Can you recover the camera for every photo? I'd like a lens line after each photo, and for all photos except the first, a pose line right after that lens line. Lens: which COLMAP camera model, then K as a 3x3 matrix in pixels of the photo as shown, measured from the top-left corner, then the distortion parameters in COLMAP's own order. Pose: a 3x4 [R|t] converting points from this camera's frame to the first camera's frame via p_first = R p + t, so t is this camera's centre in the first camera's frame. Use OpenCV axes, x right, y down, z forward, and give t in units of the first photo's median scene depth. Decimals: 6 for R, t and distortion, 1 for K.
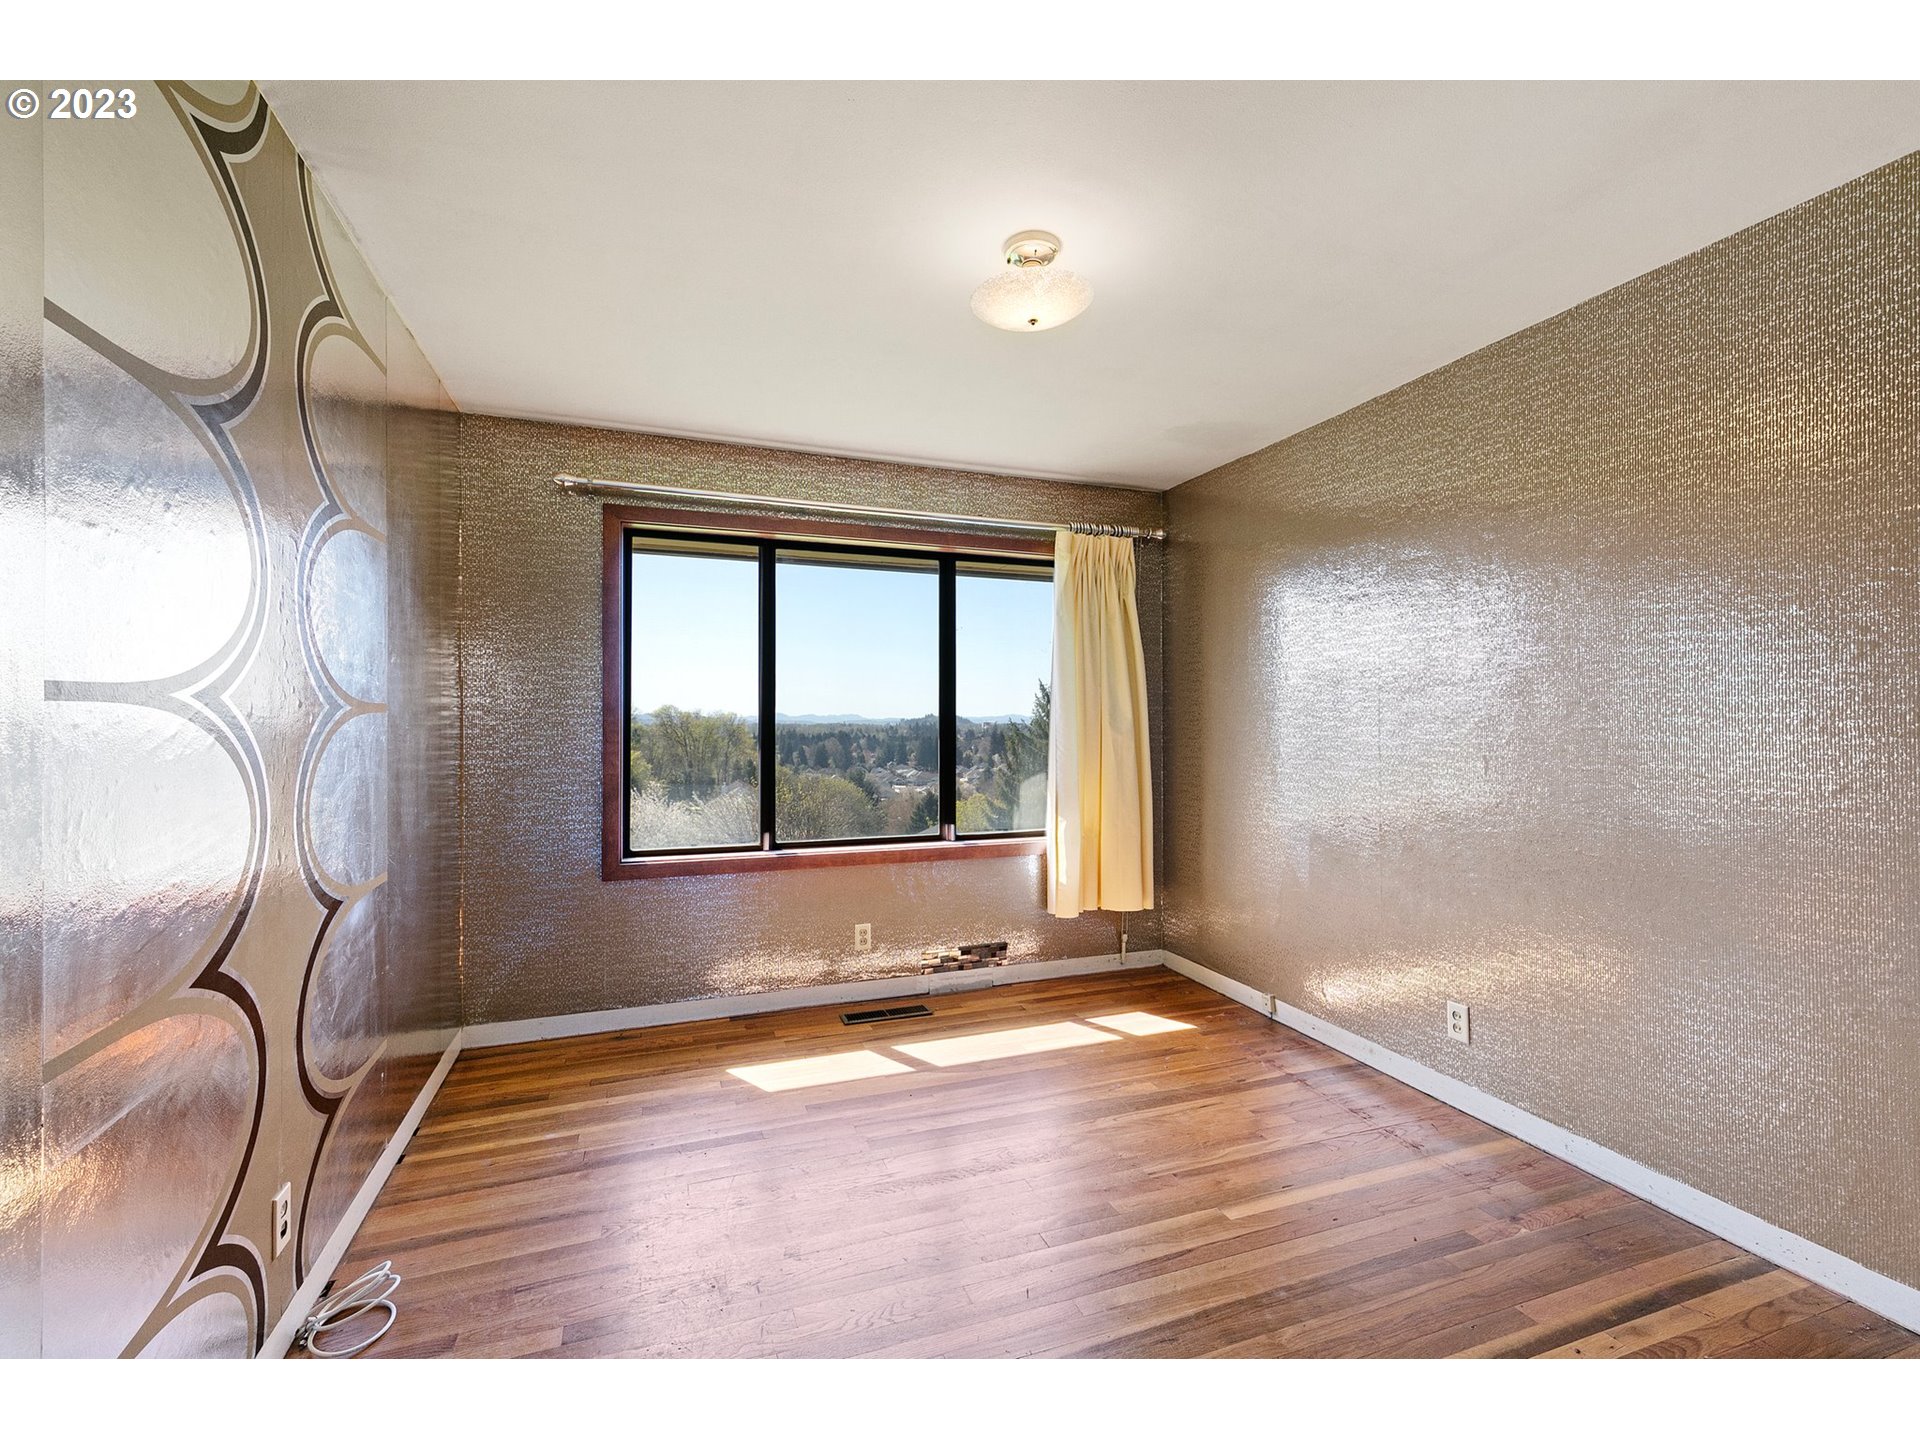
lens RADIAL K [[845.2, 0, 971.9], [0, 845.2, 718.9], [0, 0, 1]] dist [0.009160, 0.000880]
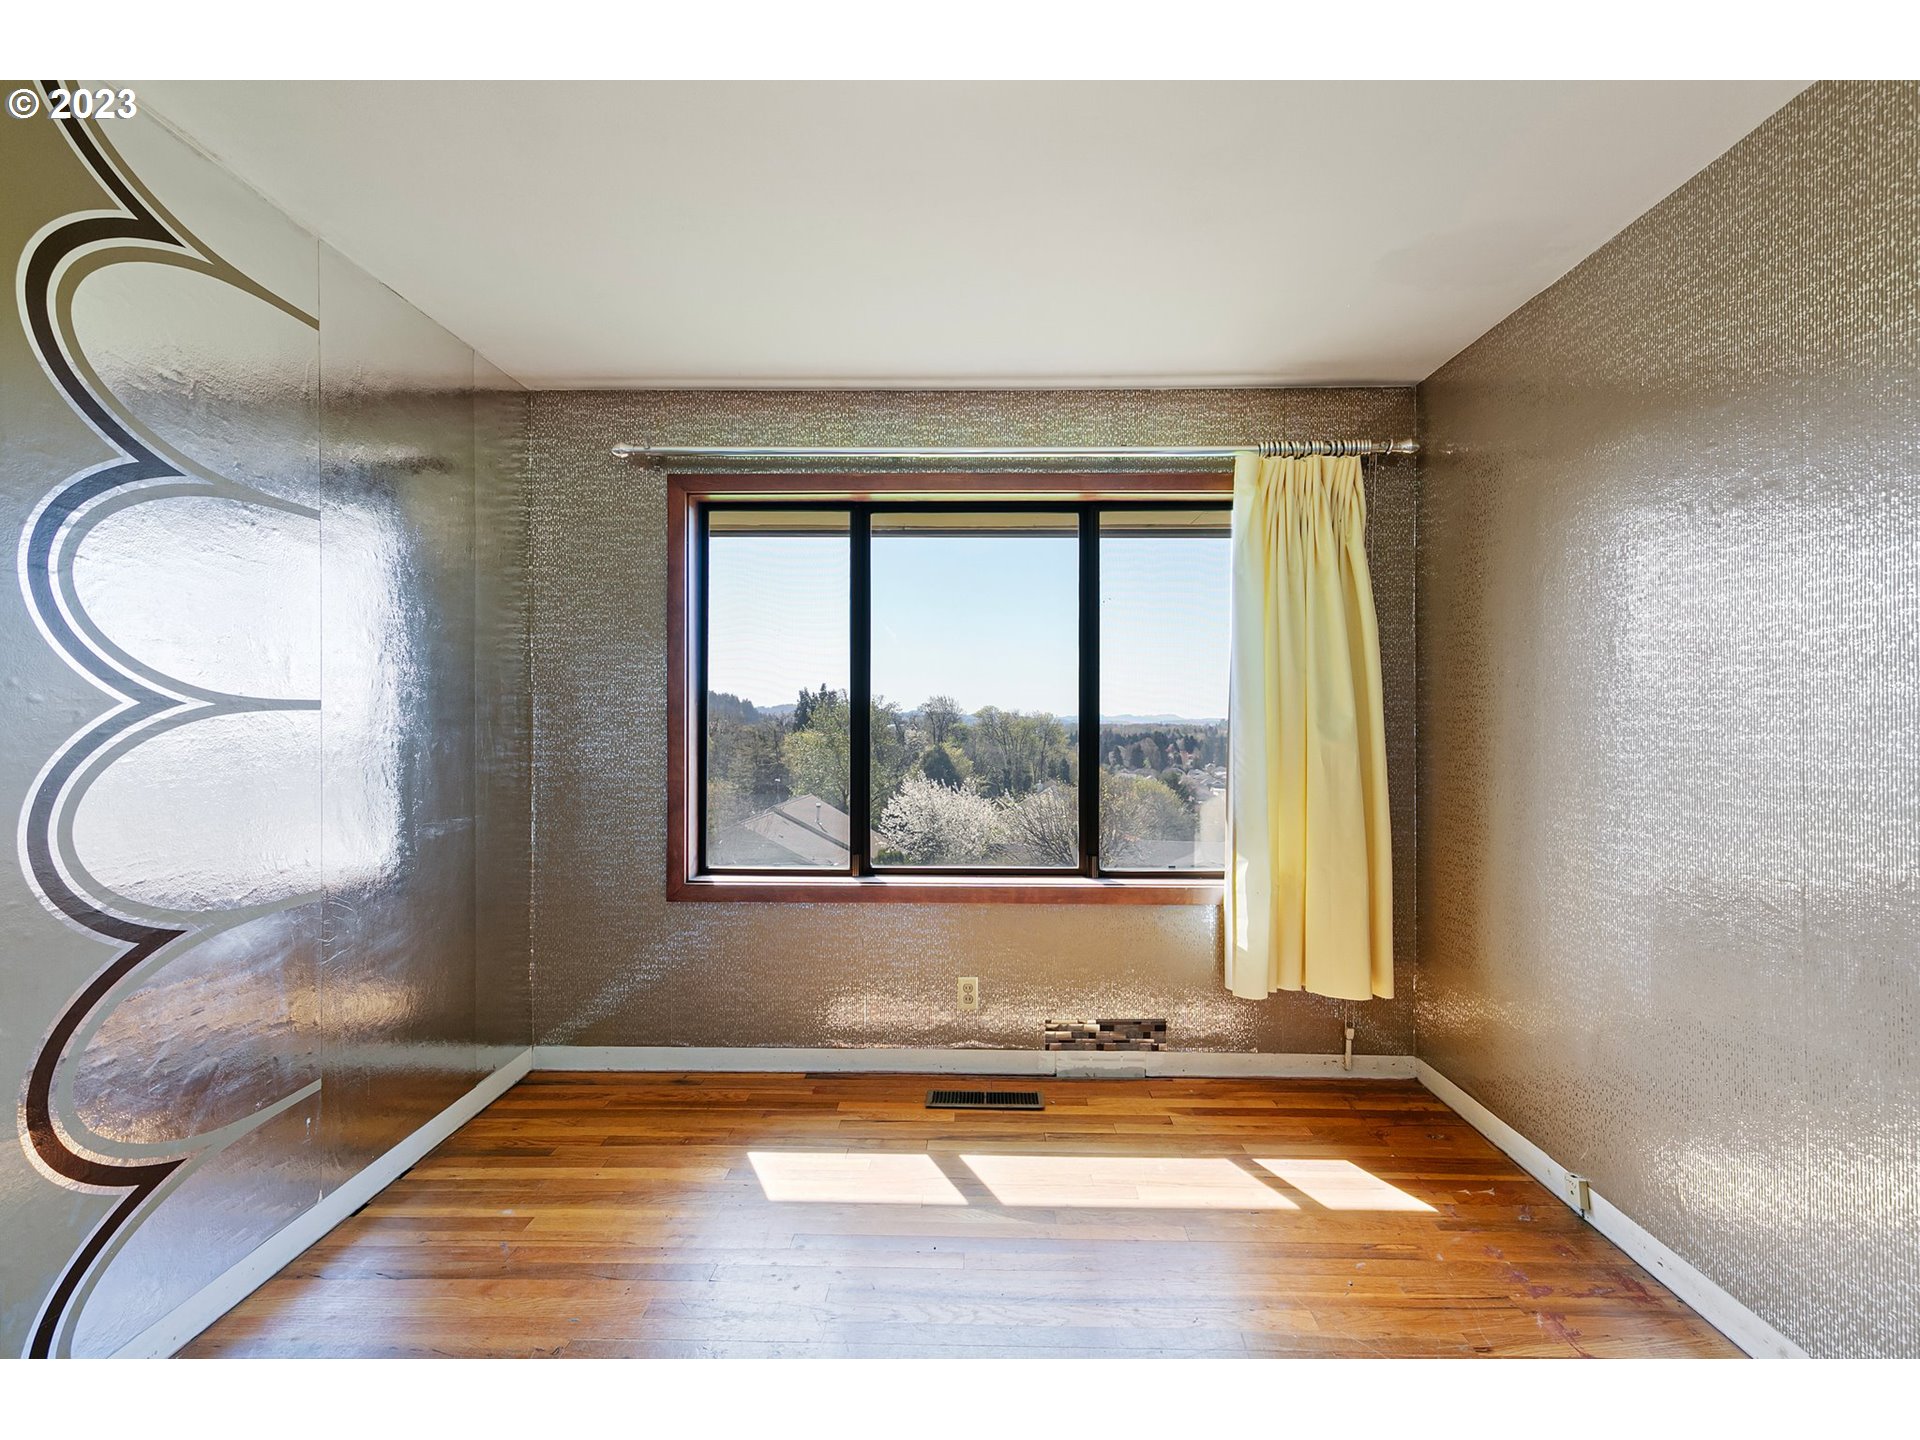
lens RADIAL K [[845.2, 0, 961.1], [0, 845.2, 720.3], [0, 0, 1]] dist [0.009160, 0.000880]
pose [[0.928104, 0.001744, -0.372316, 0.165386], [-0.001172, 0.999998, 0.001763, 0.000522], [0.372318, -0.001200, 0.928104, 0.271217]]
